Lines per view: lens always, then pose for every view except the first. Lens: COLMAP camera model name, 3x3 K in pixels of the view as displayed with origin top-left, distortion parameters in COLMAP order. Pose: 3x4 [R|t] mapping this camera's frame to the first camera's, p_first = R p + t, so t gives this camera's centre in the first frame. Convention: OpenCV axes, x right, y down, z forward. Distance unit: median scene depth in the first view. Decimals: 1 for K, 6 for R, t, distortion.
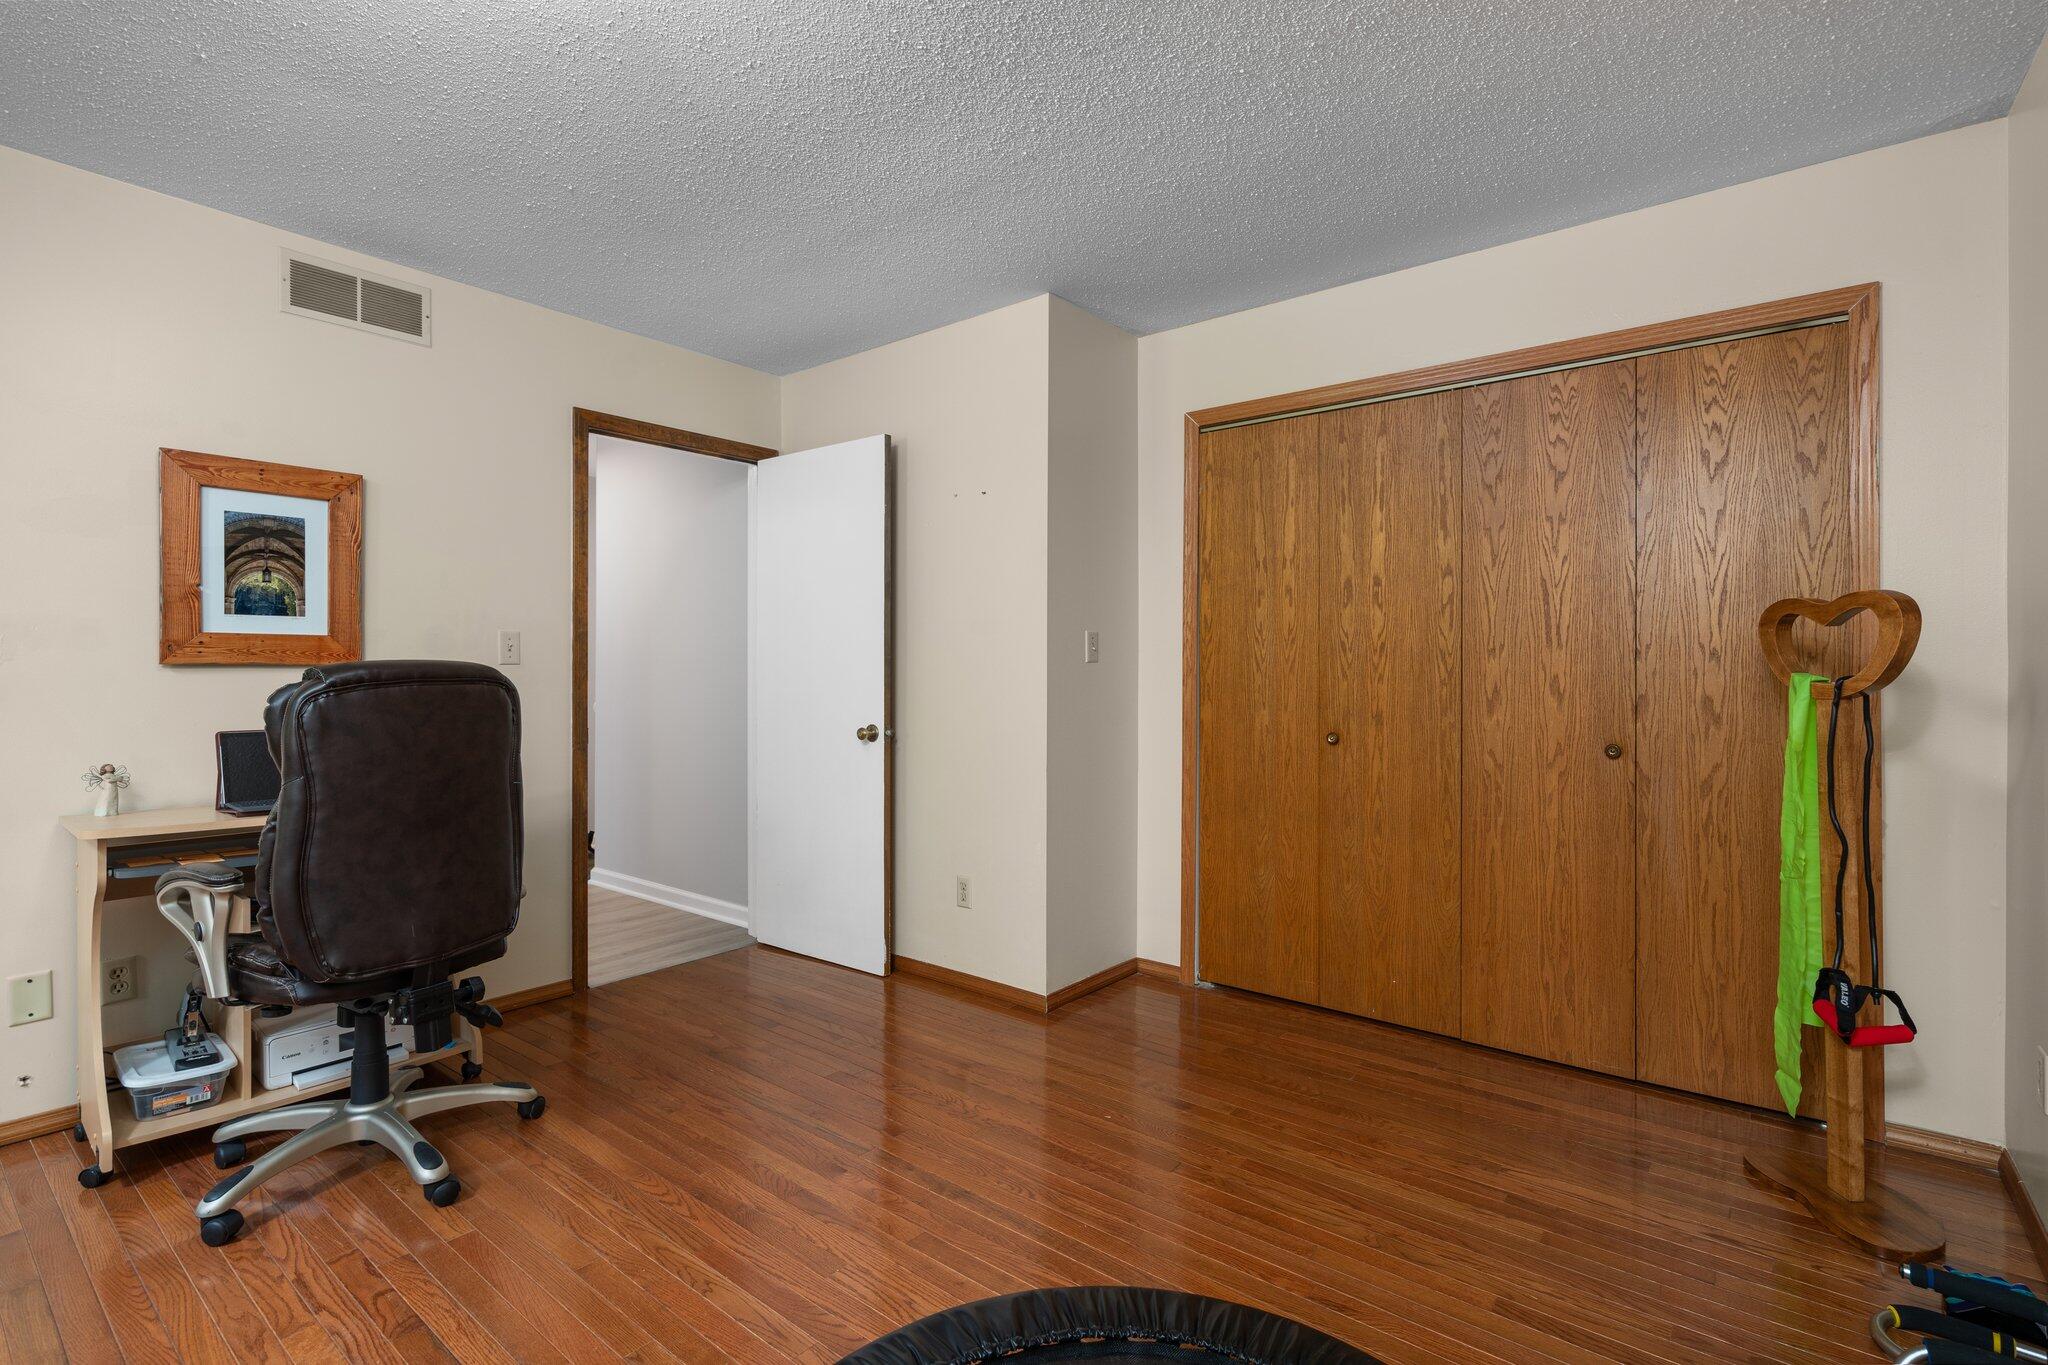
lens RADIAL K [[937.6, 0, 1014.8], [0, 937.6, 675.4], [0, 0, 1]] dist [-0.011057, 0.002506]
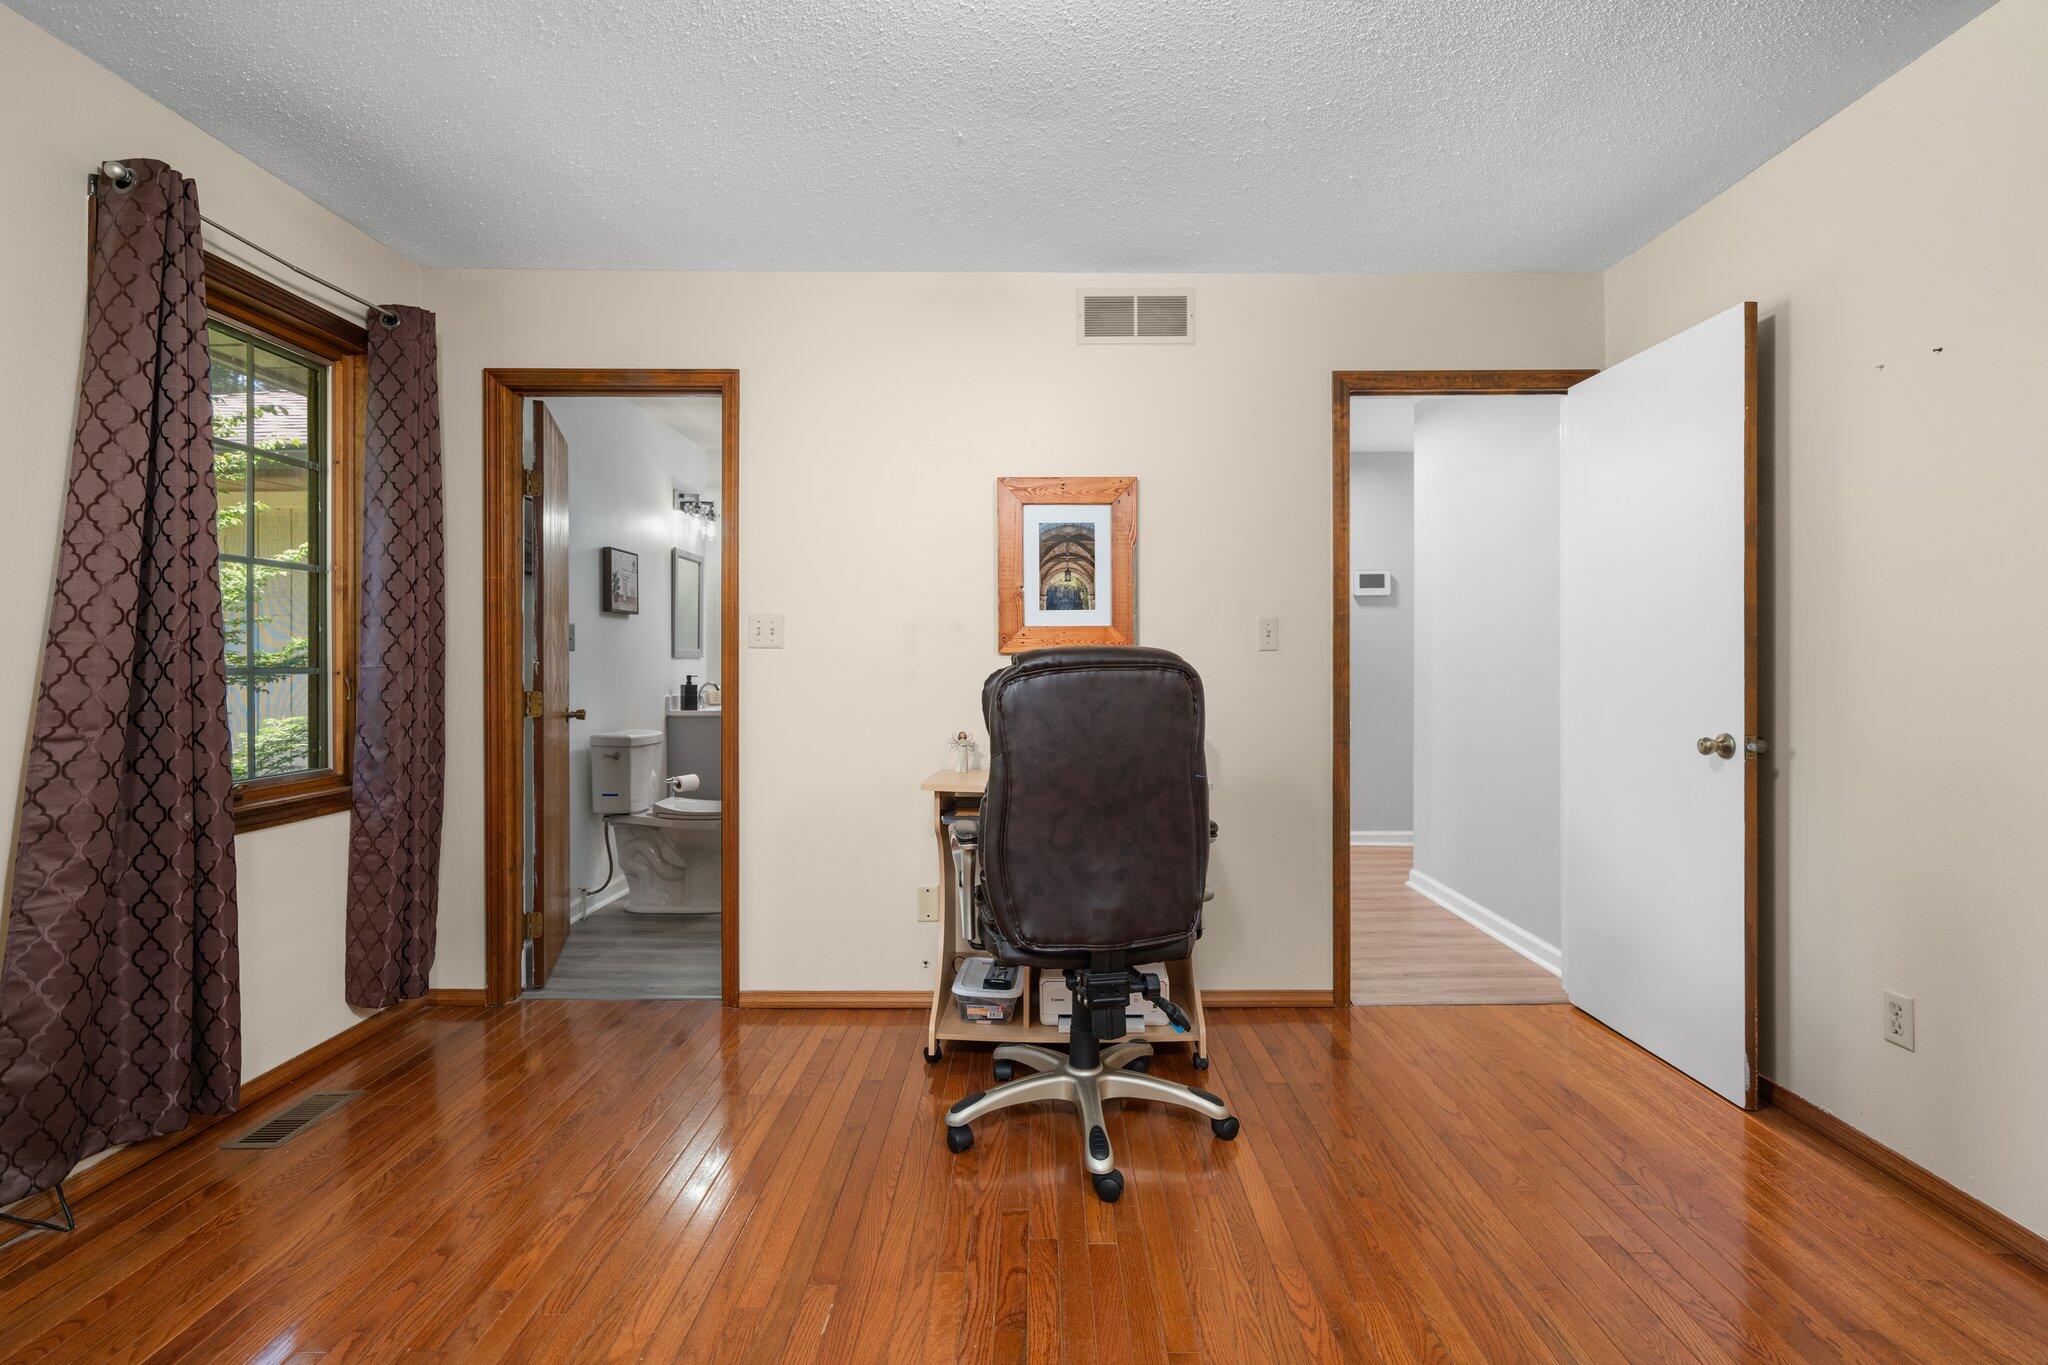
lens RADIAL K [[937.6, 0, 1051.7], [0, 937.6, 660.7], [0, 0, 1]] dist [-0.011057, 0.002506]
pose [[0.630922, -0.001347, -0.775845, 0.087814], [-0.000660, 0.999997, -0.002272, 0.001186], [0.775846, 0.001945, 0.630919, 0.253790]]
